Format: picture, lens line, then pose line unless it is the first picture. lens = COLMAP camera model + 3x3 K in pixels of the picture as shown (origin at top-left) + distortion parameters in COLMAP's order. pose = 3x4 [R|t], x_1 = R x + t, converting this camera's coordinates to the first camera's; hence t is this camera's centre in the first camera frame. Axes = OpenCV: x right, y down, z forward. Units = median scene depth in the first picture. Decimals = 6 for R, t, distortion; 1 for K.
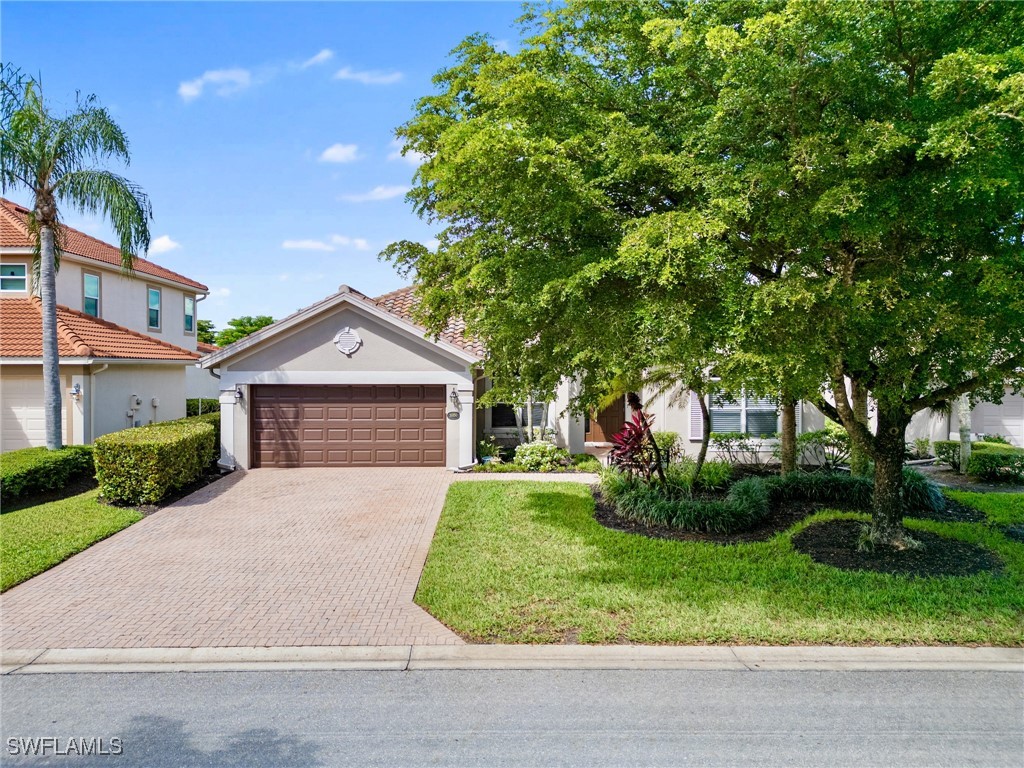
lens RADIAL K [[727.4, 0, 512.6], [0, 727.4, 370.5], [0, 0, 1]] dist [0.065912, -0.065728]
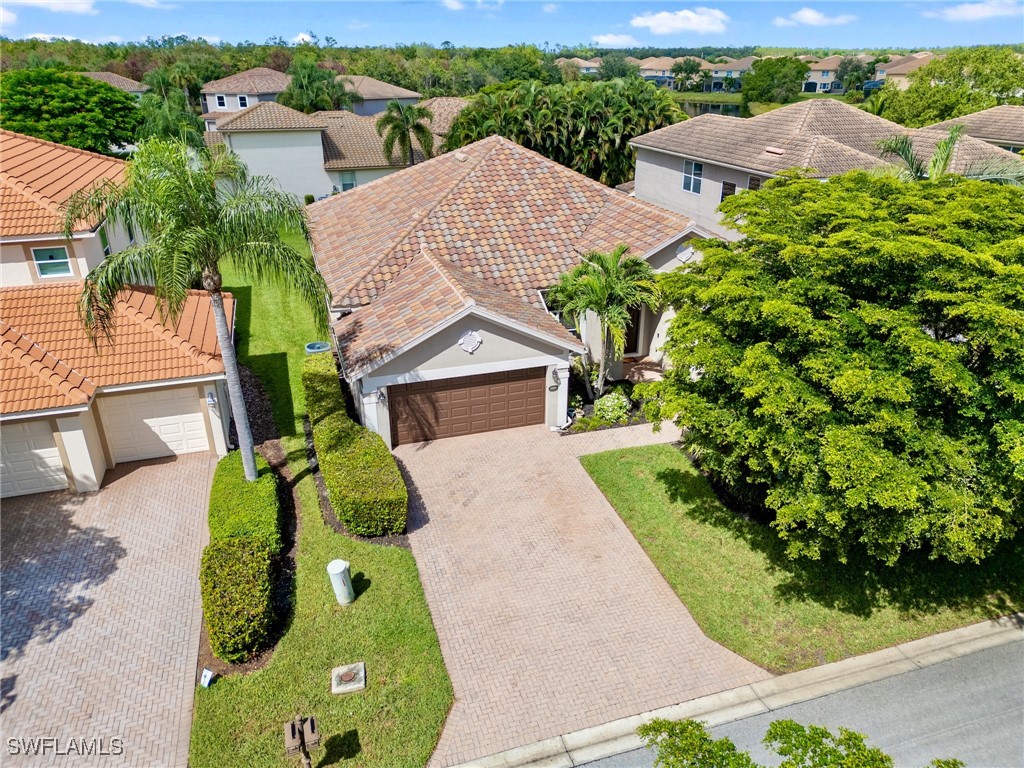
lens RADIAL K [[722.8, 0, 512.0], [0, 722.8, 384.0], [0, 0, 1]] dist [0.070399, -0.066048]
pose [[0.958605, -0.117818, 0.259221, -0.467885], [0.001999, 0.913142, 0.407636, -0.445761], [-0.284732, -0.390244, 0.875578, -0.043691]]
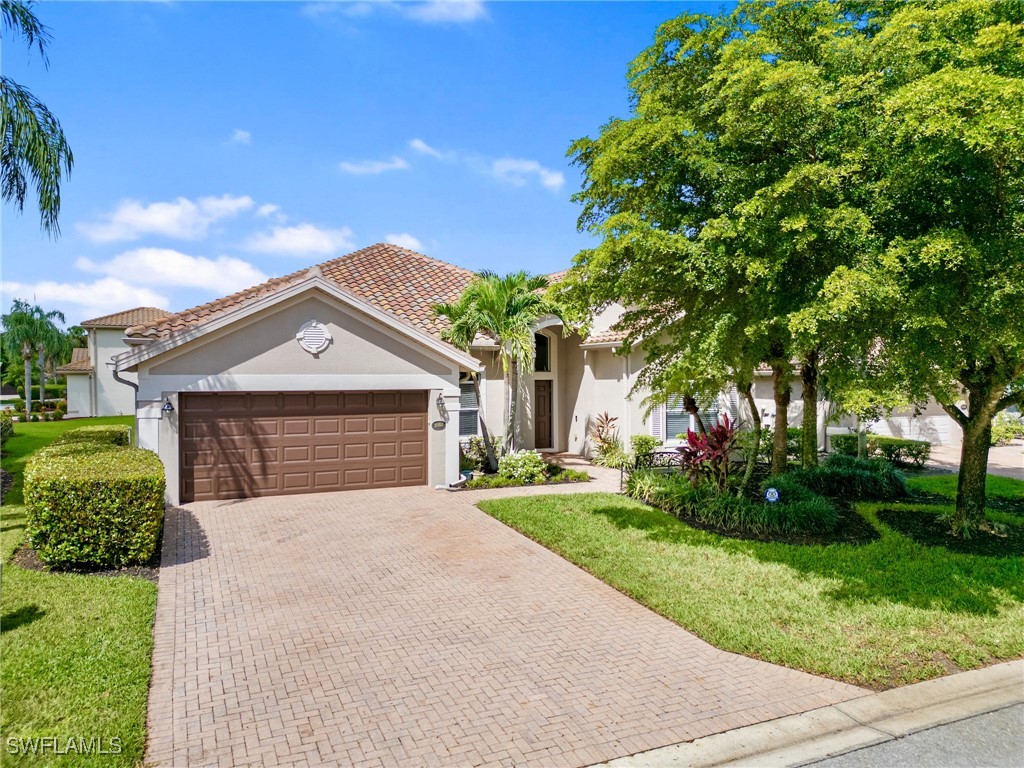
lens RADIAL K [[722.8, 0, 512.0], [0, 722.8, 384.0], [0, 0, 1]] dist [0.070399, -0.066048]
pose [[0.917664, -0.008261, 0.397272, -0.346527], [0.004466, 0.999935, 0.010475, 0.003914], [-0.397333, -0.007838, 0.917641, 0.176070]]
